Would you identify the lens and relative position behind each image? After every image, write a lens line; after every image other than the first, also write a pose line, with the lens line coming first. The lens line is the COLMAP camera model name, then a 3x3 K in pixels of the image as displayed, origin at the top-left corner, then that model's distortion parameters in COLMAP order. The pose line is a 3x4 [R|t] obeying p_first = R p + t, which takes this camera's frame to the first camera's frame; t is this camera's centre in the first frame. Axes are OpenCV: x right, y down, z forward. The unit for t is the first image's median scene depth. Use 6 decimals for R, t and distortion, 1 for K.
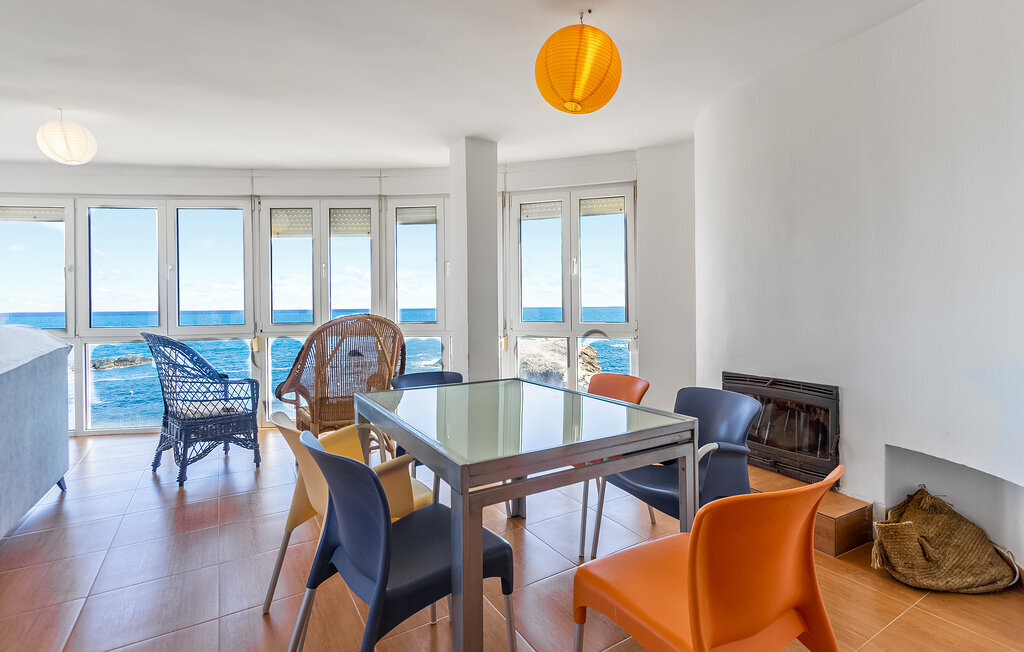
lens RADIAL K [[475.2, 0, 511.1], [0, 475.2, 314.0], [0, 0, 1]] dist [0.002028, 0.000205]
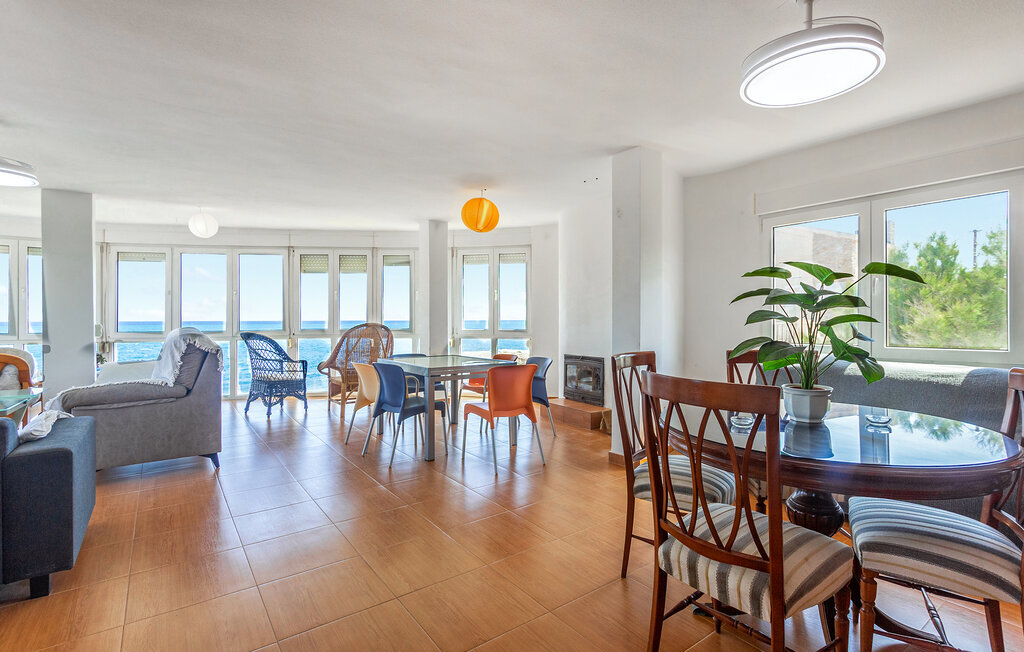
lens RADIAL K [[475.2, 0, 511.1], [0, 475.2, 314.0], [0, 0, 1]] dist [0.002028, 0.000205]
pose [[0.996464, 0.006942, 0.083739, 0.049534], [-0.004947, 0.999700, -0.024003, 0.004330], [-0.083880, 0.023504, 0.996199, -0.619268]]
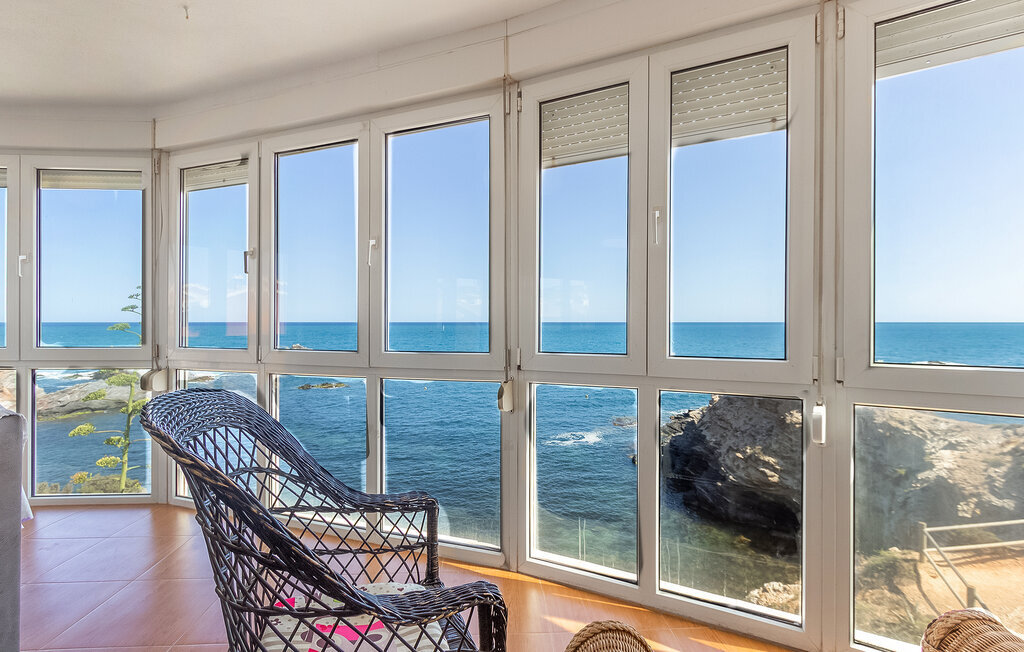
lens RADIAL K [[475.2, 0, 511.1], [0, 475.2, 314.0], [0, 0, 1]] dist [0.002028, 0.000205]
pose [[0.876653, 0.004670, -0.481101, -0.322658], [-0.013529, 0.999797, -0.014948, -0.010270], [0.480933, 0.019613, 0.876538, 0.614398]]
